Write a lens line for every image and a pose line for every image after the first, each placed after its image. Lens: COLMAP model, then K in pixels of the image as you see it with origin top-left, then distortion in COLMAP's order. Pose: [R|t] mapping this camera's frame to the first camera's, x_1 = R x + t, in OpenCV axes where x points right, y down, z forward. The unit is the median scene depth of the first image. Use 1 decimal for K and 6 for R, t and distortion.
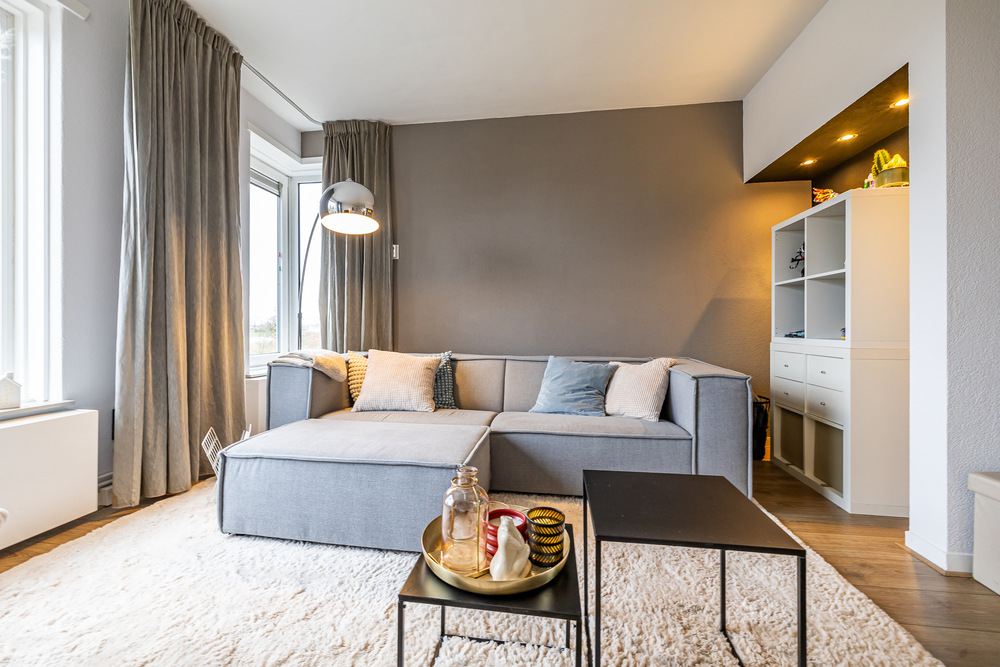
lens RADIAL K [[418.2, 0, 494.4], [0, 418.2, 326.0], [0, 0, 1]] dist [0.001025, 0.000417]
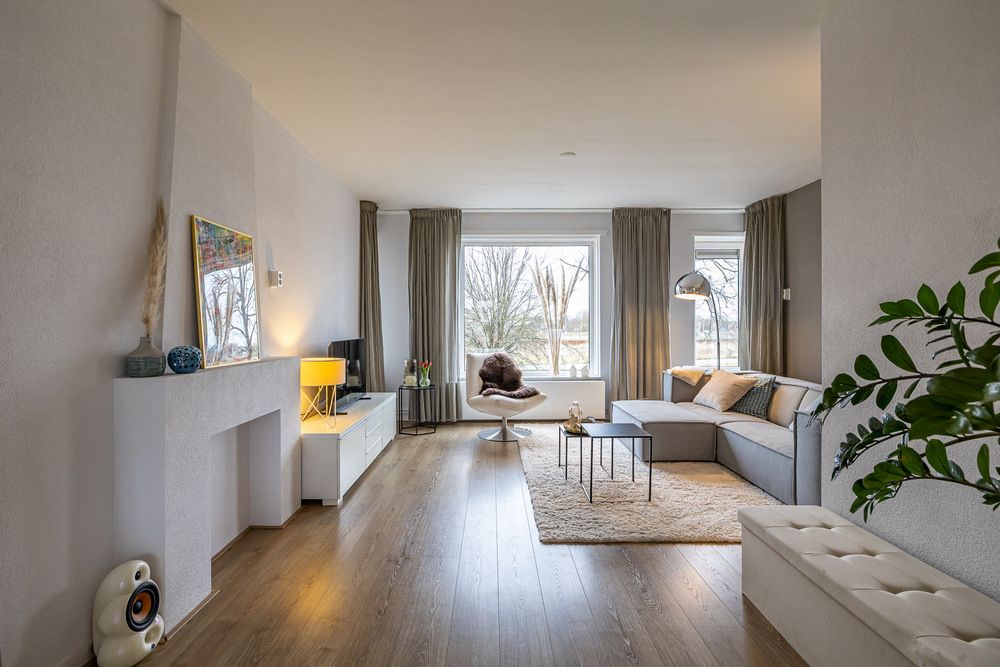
lens RADIAL K [[444.3, 0, 498.4], [0, 444.3, 332.1], [0, 0, 1]] dist [0.003987, 0.000078]
pose [[0.155062, 0.009064, -0.987863, 1.117004], [0.002678, 0.999950, 0.009595, -0.092495], [0.987901, -0.004133, 0.155030, -0.077811]]
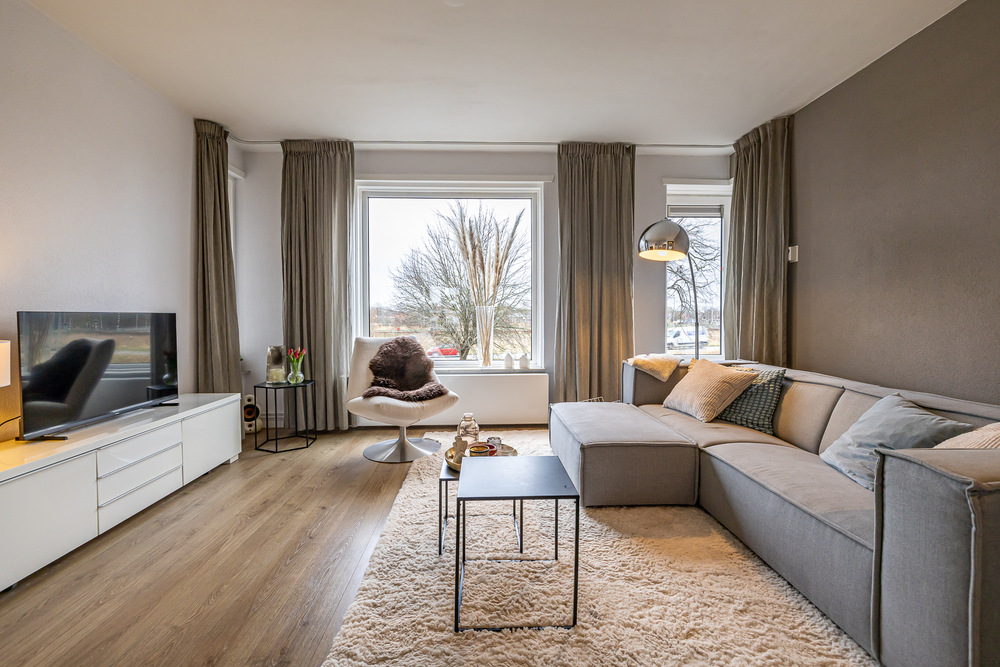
lens RADIAL K [[418.2, 0, 492.5], [0, 418.2, 330.7], [0, 0, 1]] dist [0.001025, 0.000417]
pose [[0.178086, 0.027906, -0.983619, 0.636835], [0.002609, 0.999581, 0.028831, -0.046441], [0.984011, -0.007701, 0.177939, 0.230070]]
